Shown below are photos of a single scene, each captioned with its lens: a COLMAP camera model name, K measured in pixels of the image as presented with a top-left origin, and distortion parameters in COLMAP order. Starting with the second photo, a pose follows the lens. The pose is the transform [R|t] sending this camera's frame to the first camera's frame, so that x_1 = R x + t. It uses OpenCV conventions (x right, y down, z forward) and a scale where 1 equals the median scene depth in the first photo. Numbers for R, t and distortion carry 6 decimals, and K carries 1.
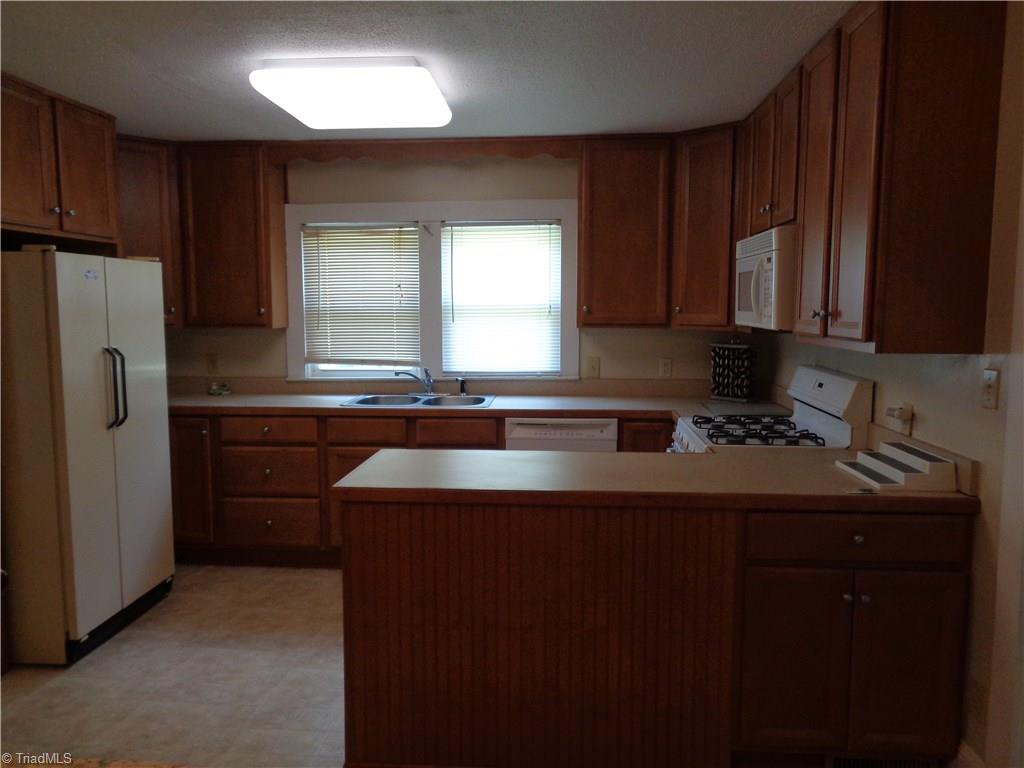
lens RADIAL K [[768.8, 0, 510.8], [0, 768.8, 384.4], [0, 0, 1]] dist [0.001971, 0.002061]
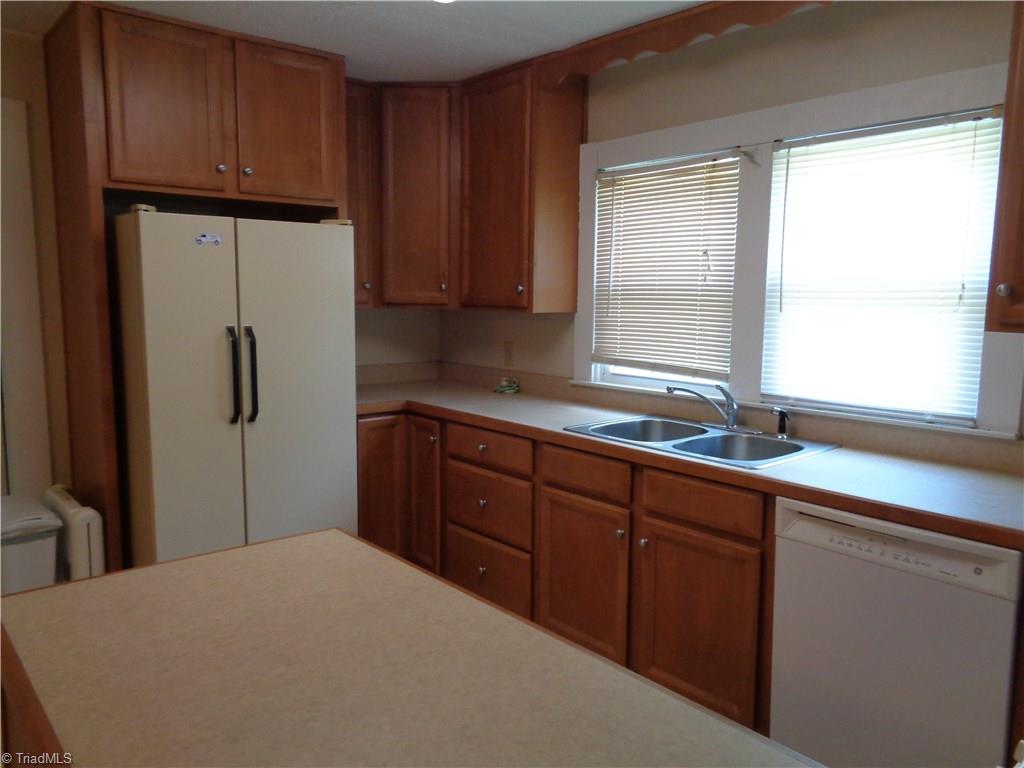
lens RADIAL K [[768.8, 0, 513.1], [0, 768.8, 385.1], [0, 0, 1]] dist [0.001971, 0.002061]
pose [[0.707890, 0.096991, -0.699632, 0.199496], [-0.084119, 0.995054, 0.052833, -0.039567], [0.701296, 0.021453, 0.712548, 0.440623]]
